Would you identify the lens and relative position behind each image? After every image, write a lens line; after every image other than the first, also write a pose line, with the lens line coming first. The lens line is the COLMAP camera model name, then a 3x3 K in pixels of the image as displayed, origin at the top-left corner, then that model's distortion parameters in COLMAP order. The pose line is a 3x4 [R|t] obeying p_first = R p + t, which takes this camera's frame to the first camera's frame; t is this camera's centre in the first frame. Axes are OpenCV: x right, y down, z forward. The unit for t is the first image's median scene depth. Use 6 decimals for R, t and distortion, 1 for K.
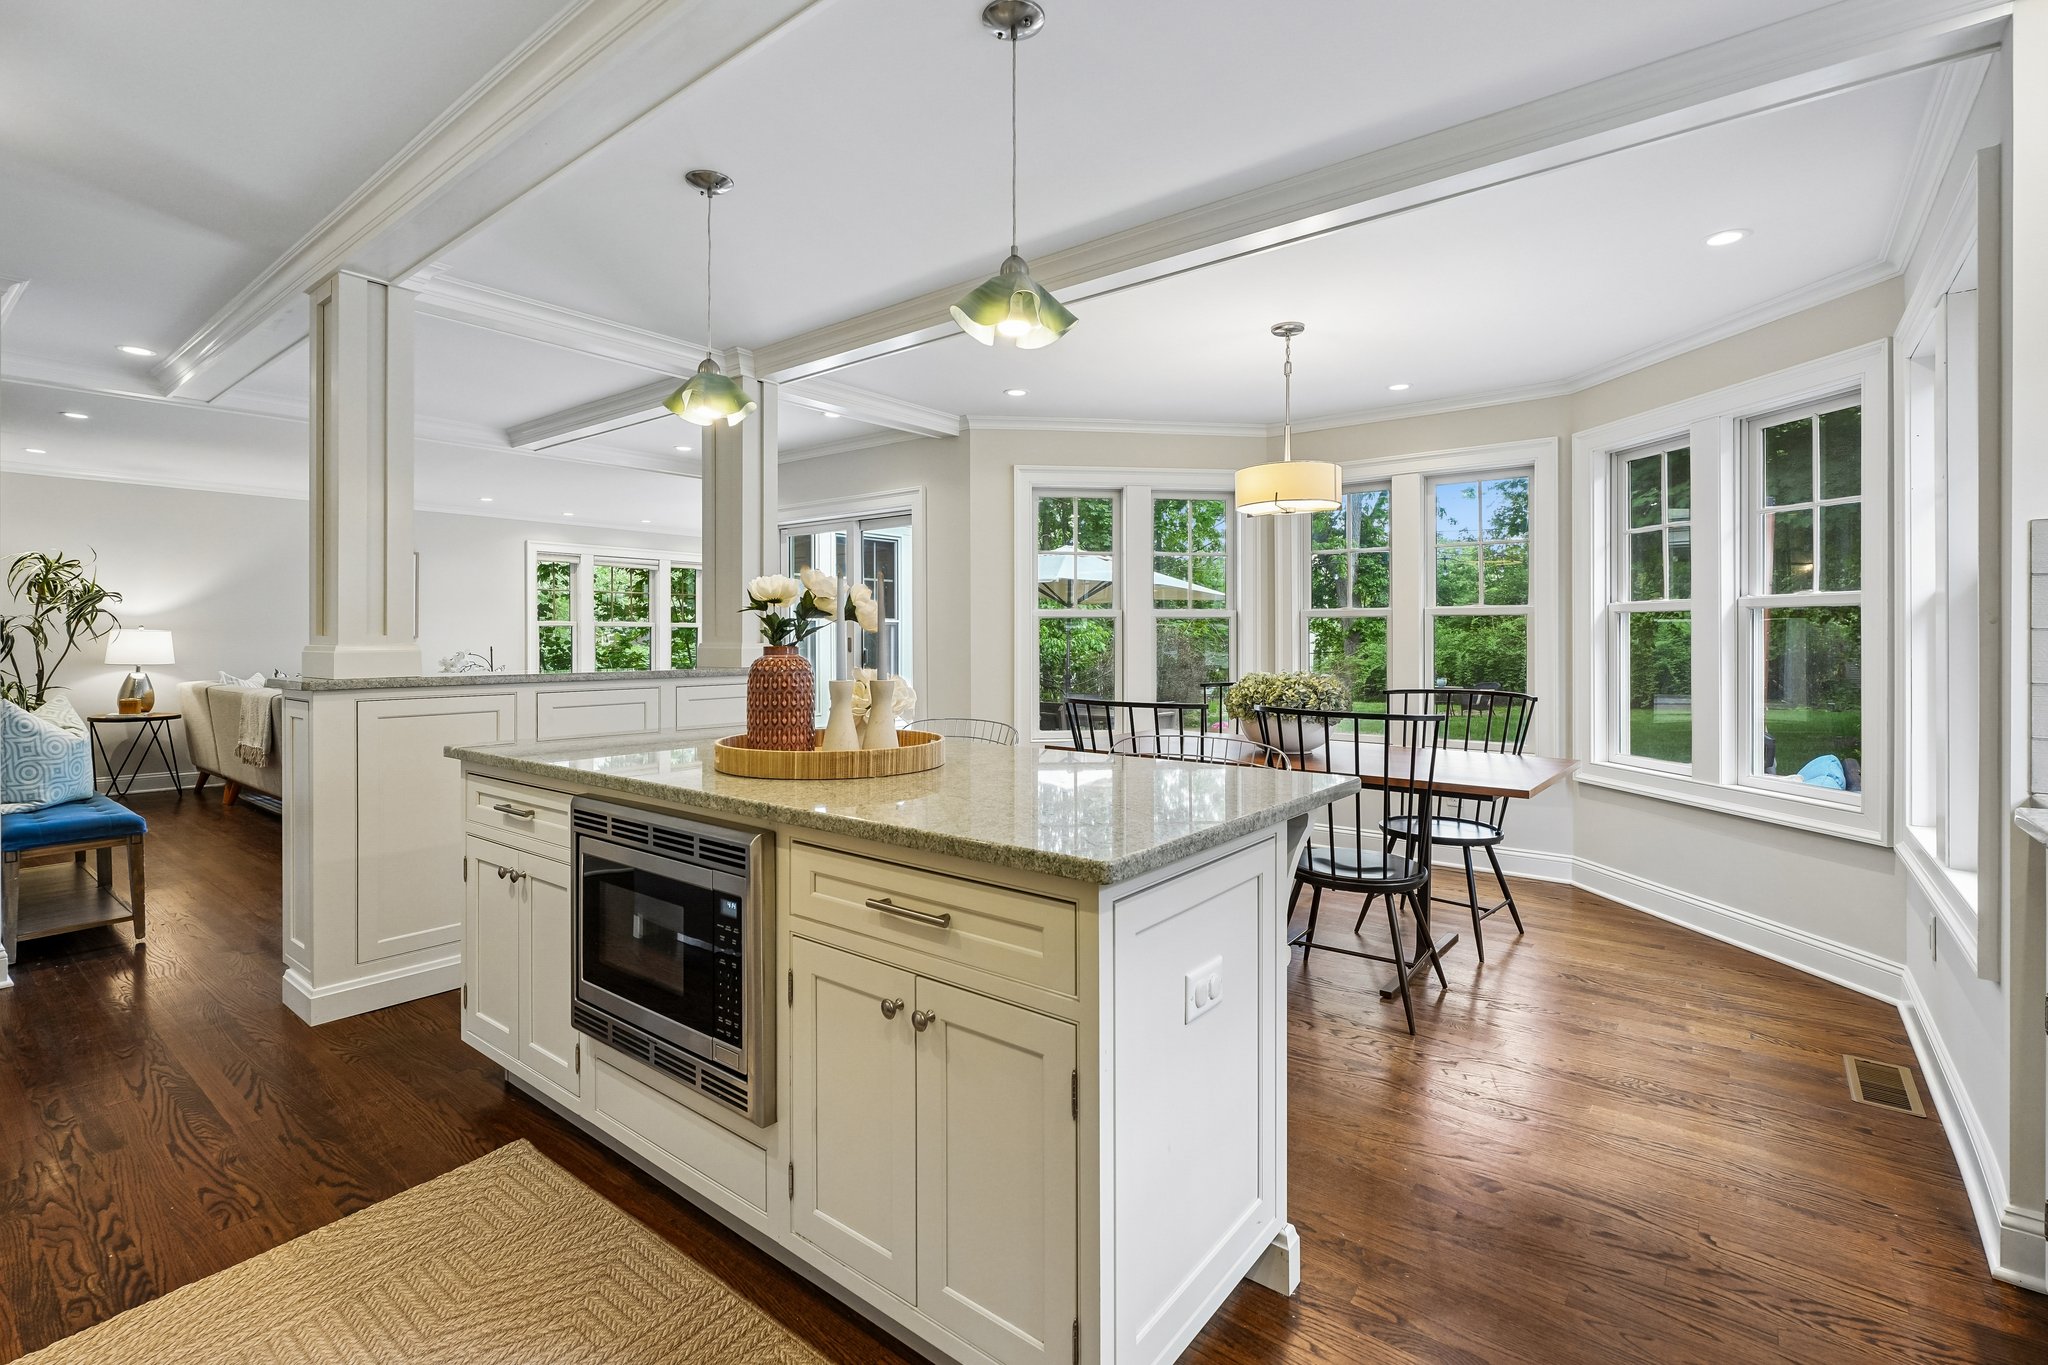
lens RADIAL K [[950.6, 0, 1002.3], [0, 950.6, 637.1], [0, 0, 1]] dist [-0.001550, 0.000146]
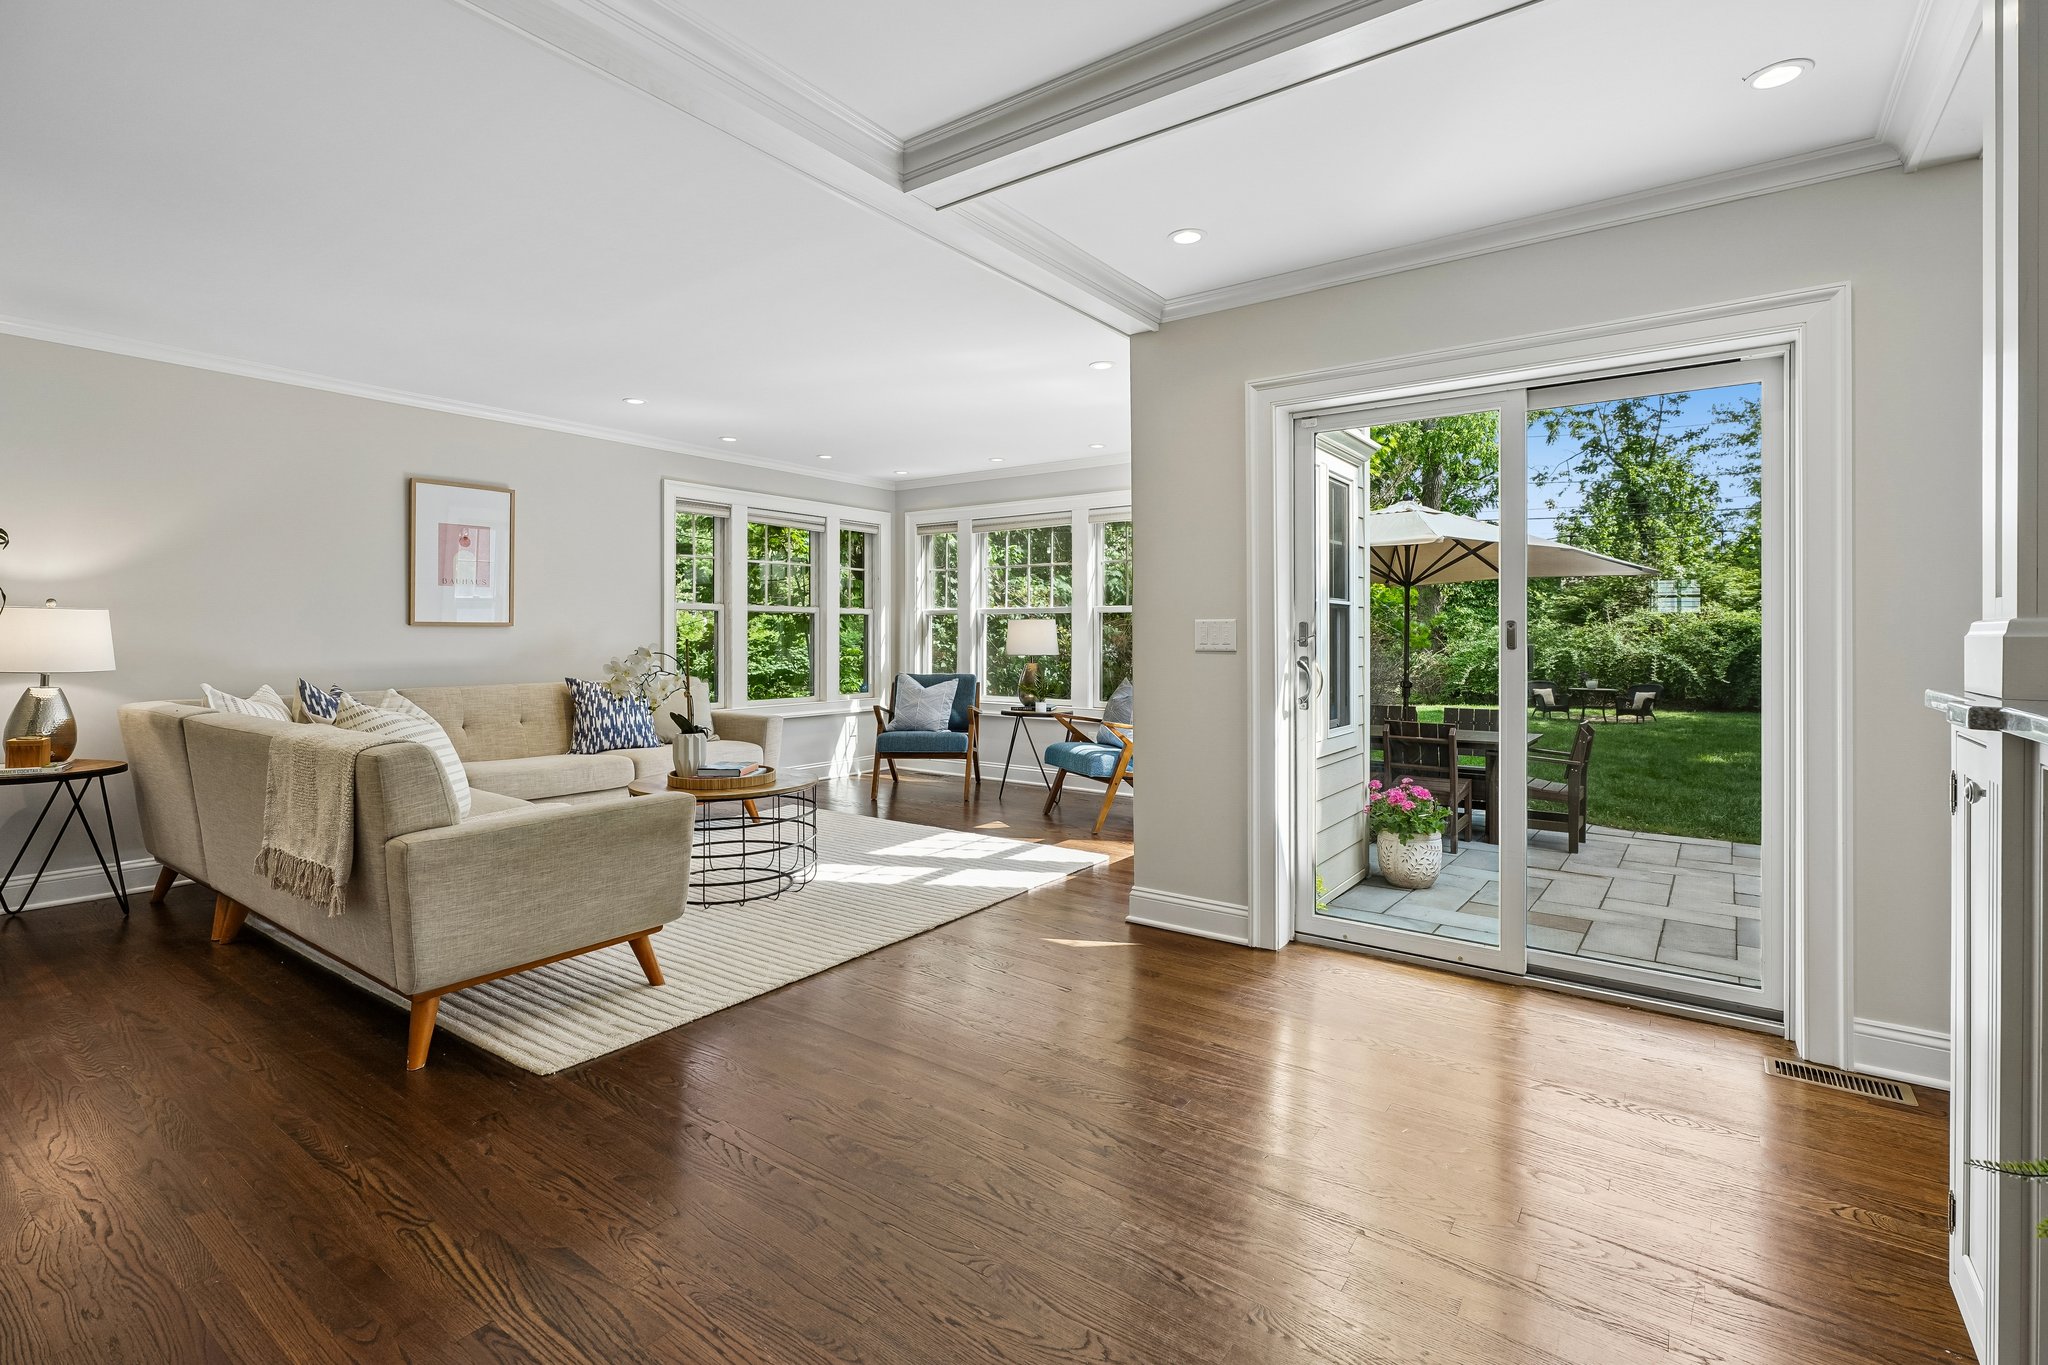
lens RADIAL K [[951.0, 0, 1013.7], [0, 951.0, 631.7], [0, 0, 1]] dist [0.000099, -0.000576]
pose [[0.999018, -0.001339, 0.044275, -0.387235], [0.001299, 0.999999, 0.000932, 0.006227], [-0.044277, -0.000874, 0.999019, 0.439444]]
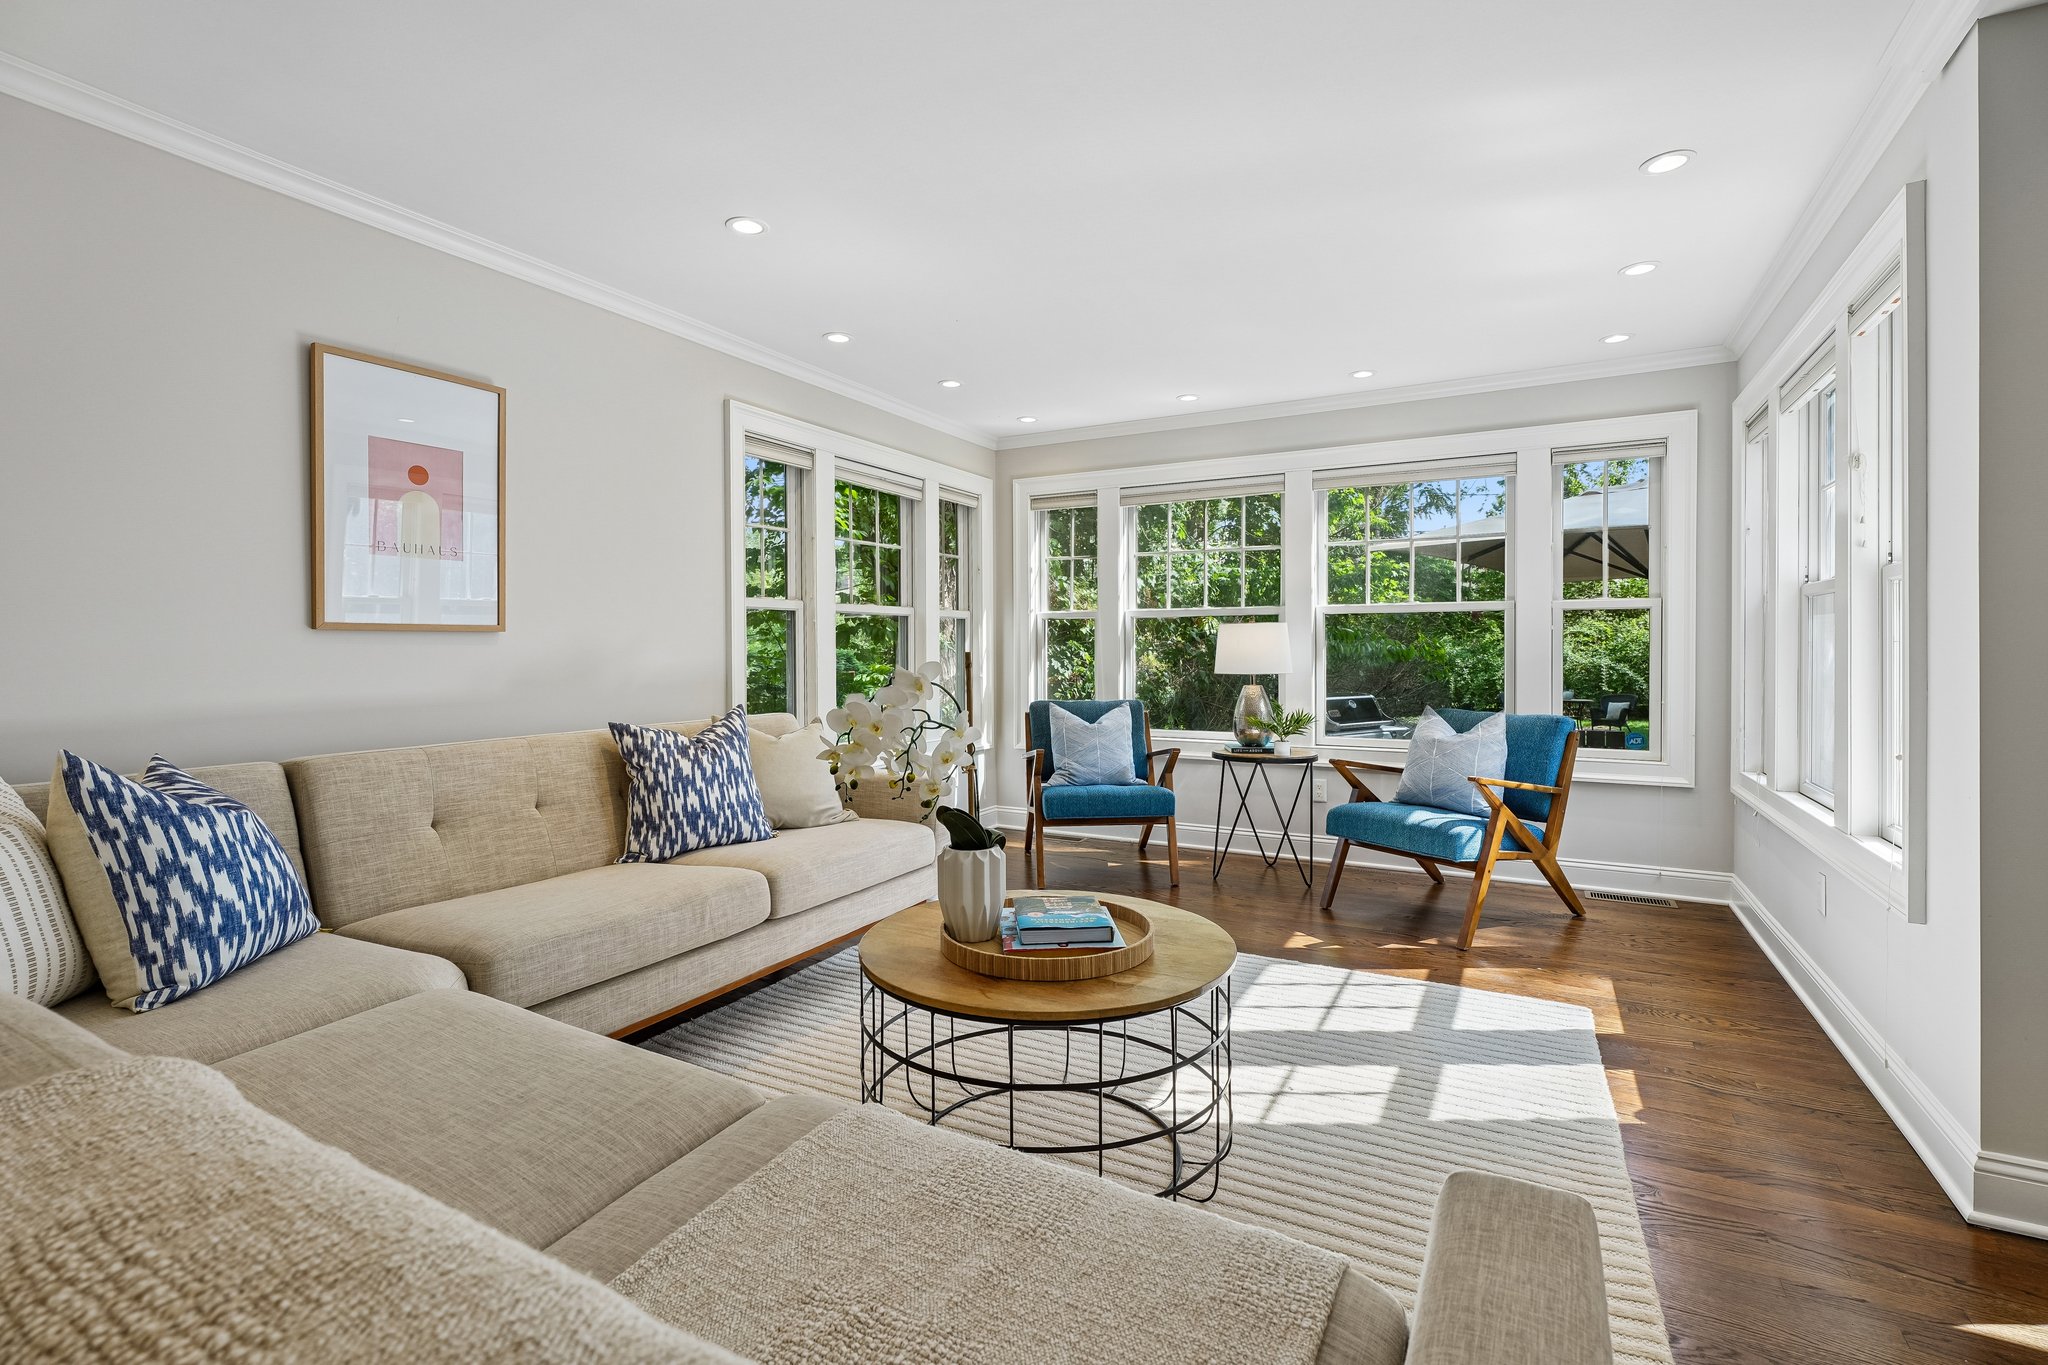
lens RADIAL K [[933.1, 0, 1021.6], [0, 933.1, 657.3], [0, 0, 1]] dist [-0.003197, -0.000229]
pose [[0.984058, -0.007173, 0.177705, -0.608805], [0.004546, 0.999874, 0.015185, 0.008329], [-0.177791, -0.014135, 0.983967, 0.777399]]
